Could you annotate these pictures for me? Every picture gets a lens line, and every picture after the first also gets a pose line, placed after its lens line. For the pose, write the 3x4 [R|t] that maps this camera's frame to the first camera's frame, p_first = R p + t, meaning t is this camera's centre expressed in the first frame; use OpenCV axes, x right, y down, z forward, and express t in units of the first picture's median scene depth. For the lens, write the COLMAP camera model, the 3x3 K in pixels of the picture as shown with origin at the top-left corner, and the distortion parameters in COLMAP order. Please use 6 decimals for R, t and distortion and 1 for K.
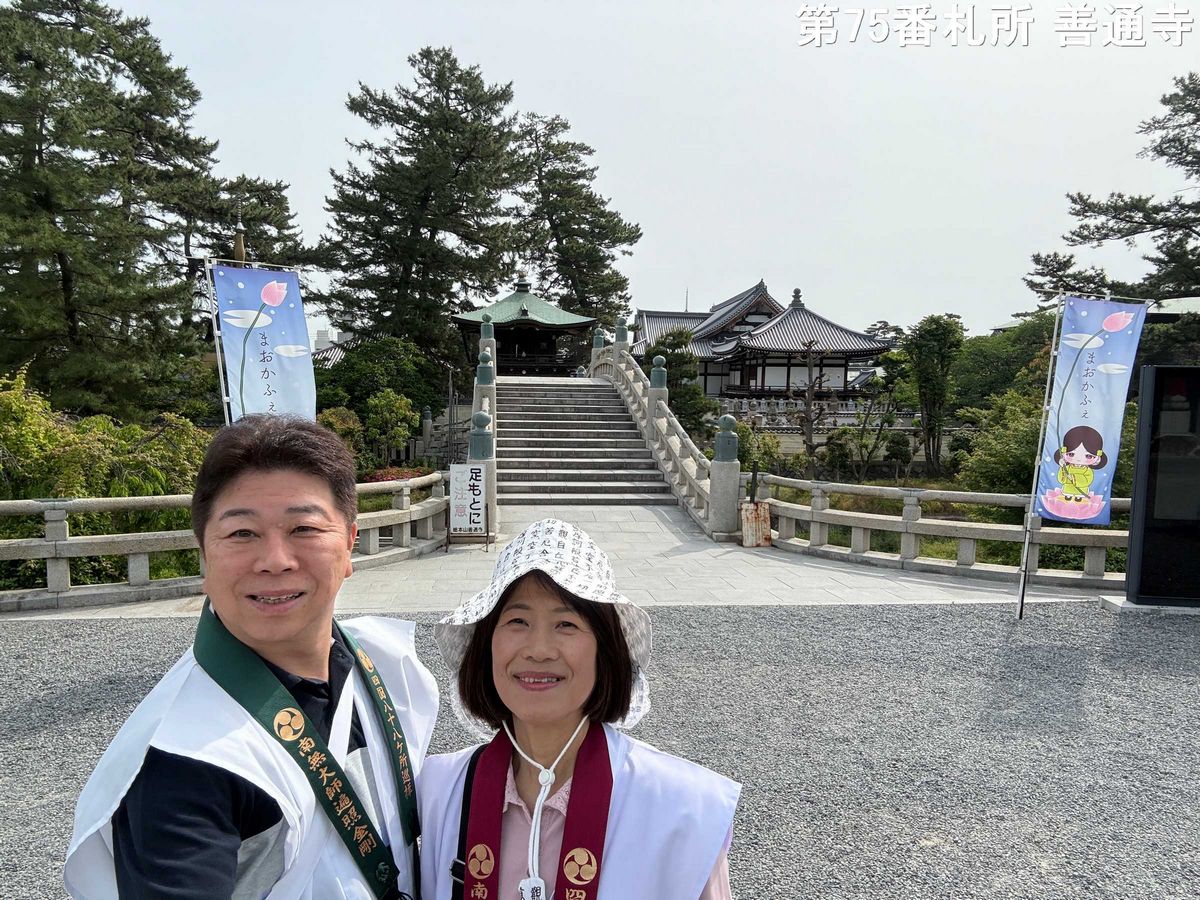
lens RADIAL K [[828.1, 0, 611.9], [0, 828.1, 444.2], [0, 0, 1]] dist [0.051546, -0.074513]
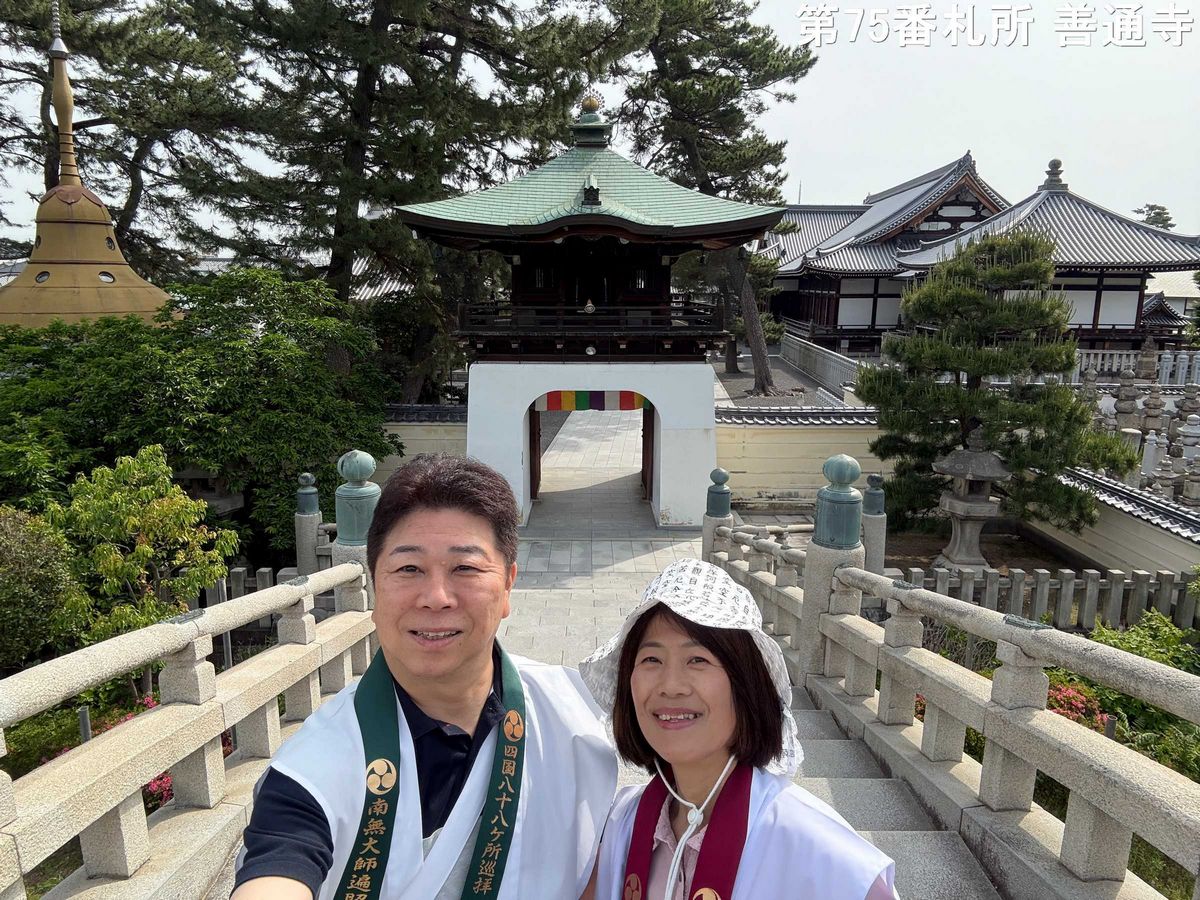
lens RADIAL K [[828.1, 0, 593.9], [0, 828.1, 456.1], [0, 0, 1]] dist [0.051546, -0.074513]
pose [[0.990714, 0.022709, -0.134053, -0.030131], [-0.005325, 0.991677, 0.128639, -0.053519], [0.135859, -0.126731, 0.982589, 0.363881]]
